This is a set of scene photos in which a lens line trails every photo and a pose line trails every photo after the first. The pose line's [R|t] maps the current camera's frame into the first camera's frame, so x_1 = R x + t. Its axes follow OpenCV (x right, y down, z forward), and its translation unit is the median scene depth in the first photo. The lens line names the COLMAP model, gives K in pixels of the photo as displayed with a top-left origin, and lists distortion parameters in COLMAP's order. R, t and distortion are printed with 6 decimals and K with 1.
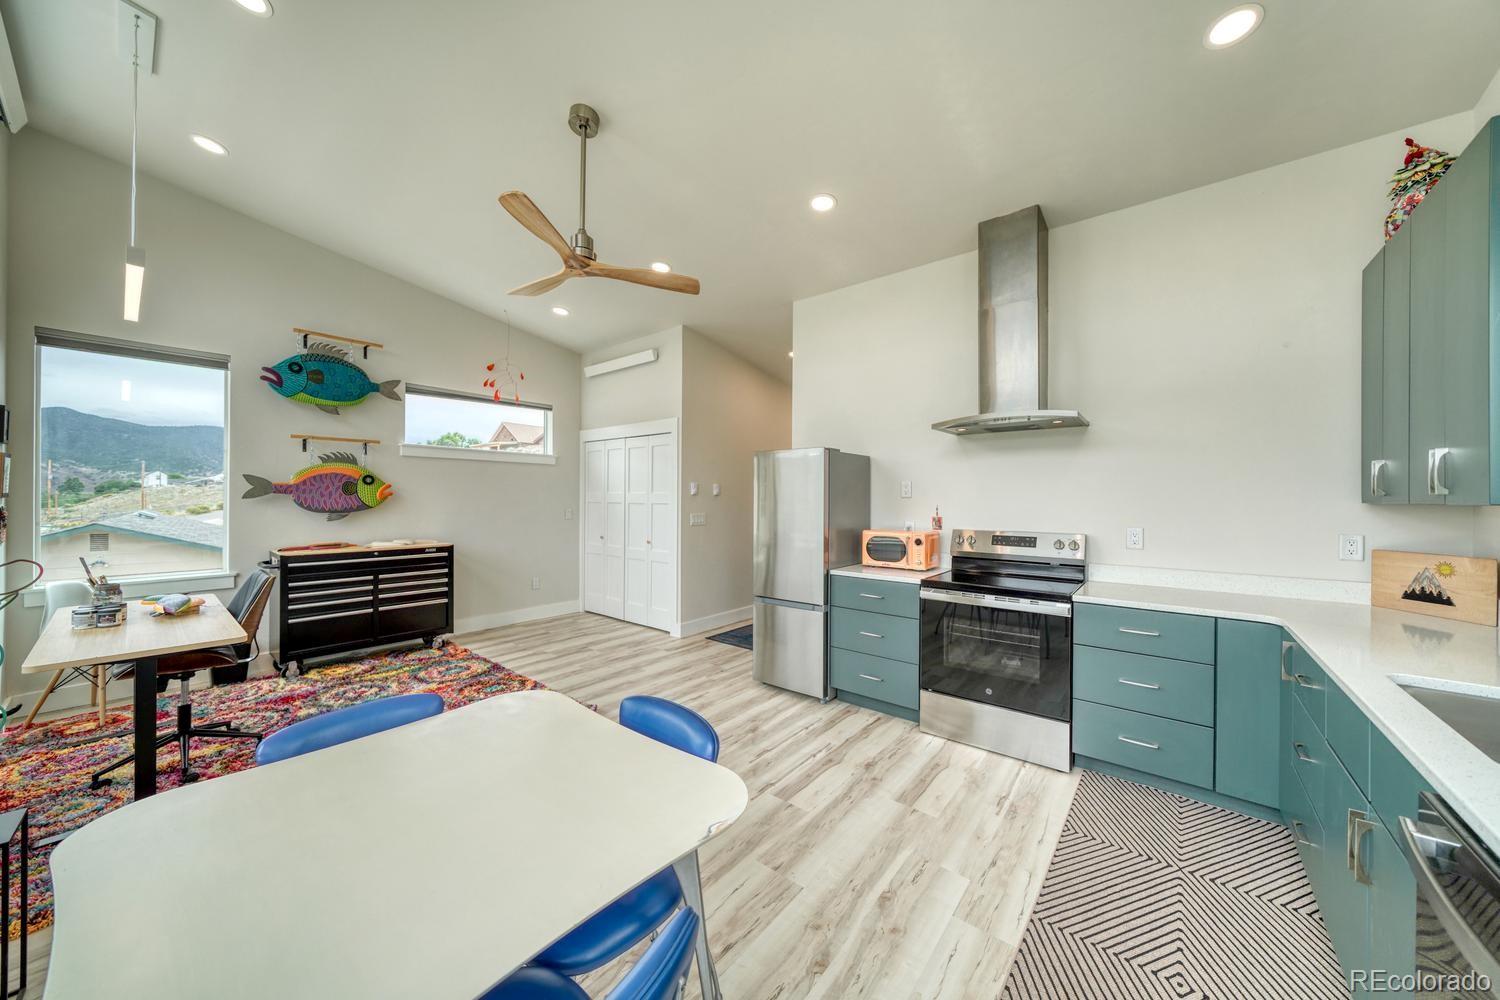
lens RADIAL K [[515.6, 0, 749.0], [0, 515.6, 497.2], [0, 0, 1]] dist [-0.009772, 0.001179]
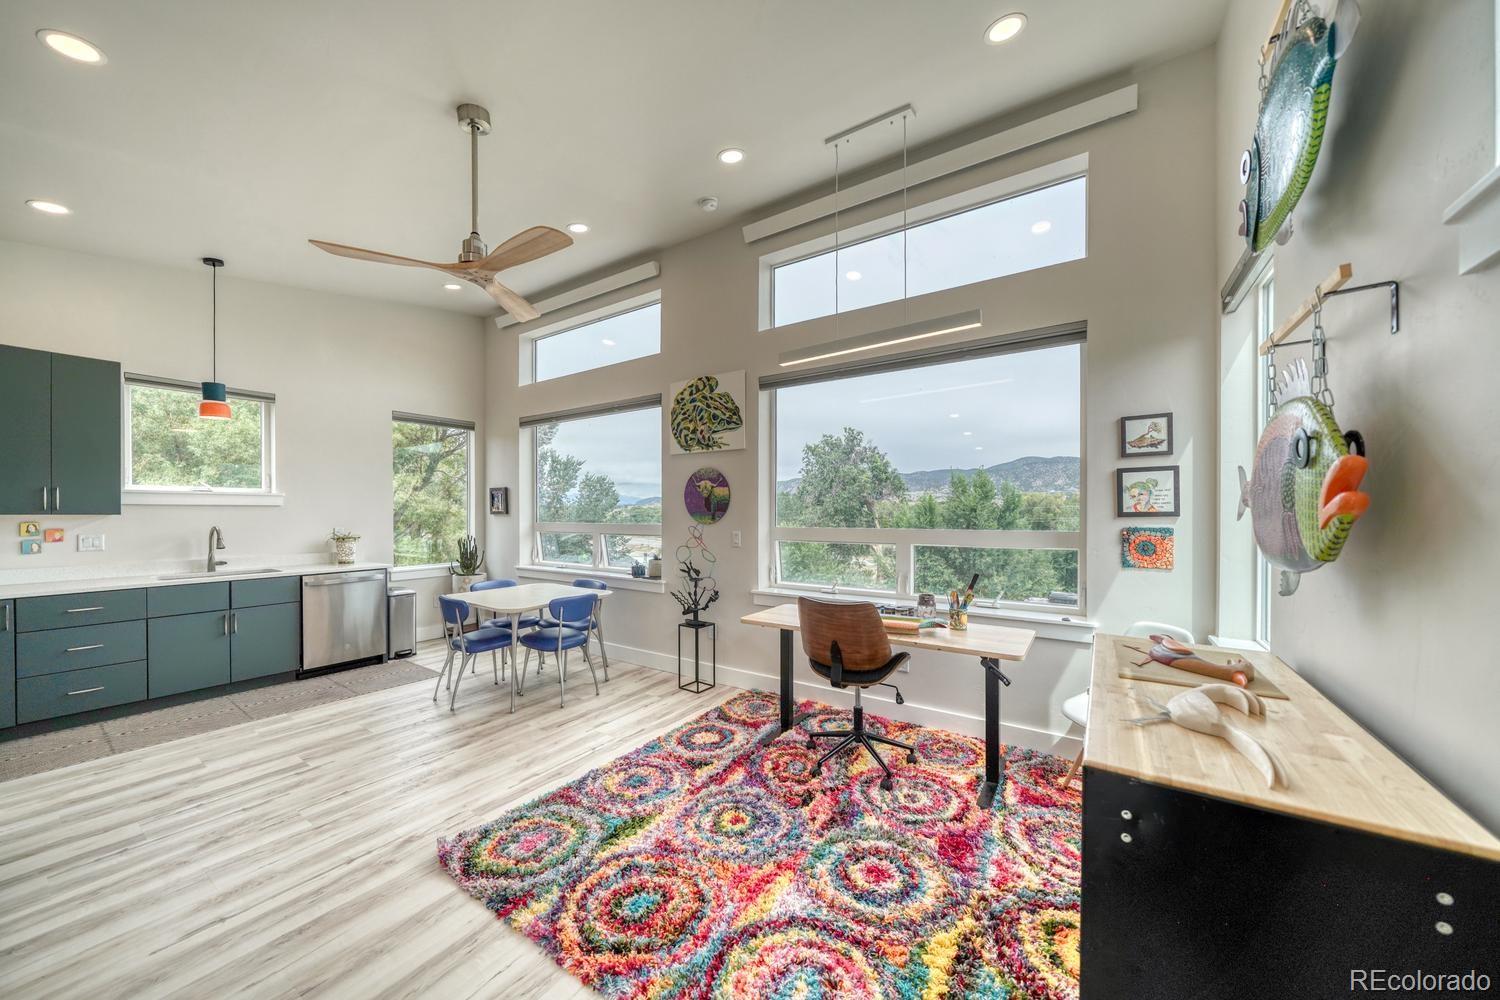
lens RADIAL K [[515.6, 0, 739.6], [0, 515.6, 520.7], [0, 0, 1]] dist [-0.009772, 0.001179]
pose [[-0.995963, -0.004295, -0.089666, -0.494959], [-0.005499, 0.999898, 0.013184, -0.000821], [0.089601, 0.013624, -0.995885, 1.345815]]
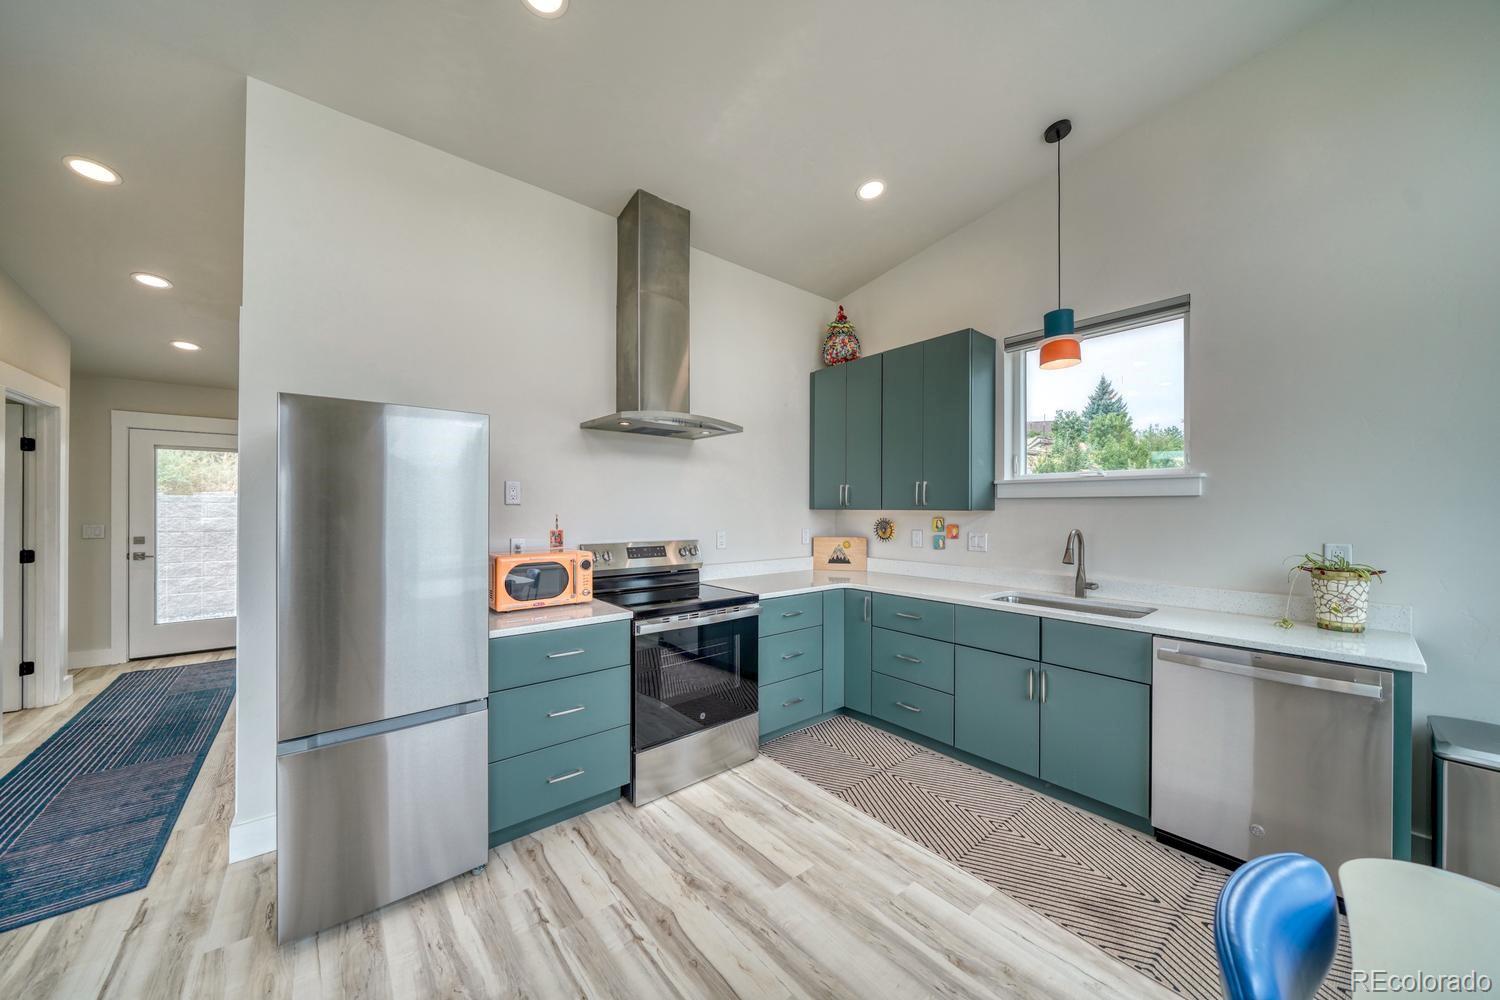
lens RADIAL K [[515.6, 0, 737.5], [0, 515.6, 507.4], [0, 0, 1]] dist [-0.009772, 0.001179]
pose [[0.208181, -0.003182, 0.978085, -0.296048], [-0.004158, 0.999983, 0.004138, 0.000268], [-0.978082, -0.004929, 0.208164, 0.531117]]
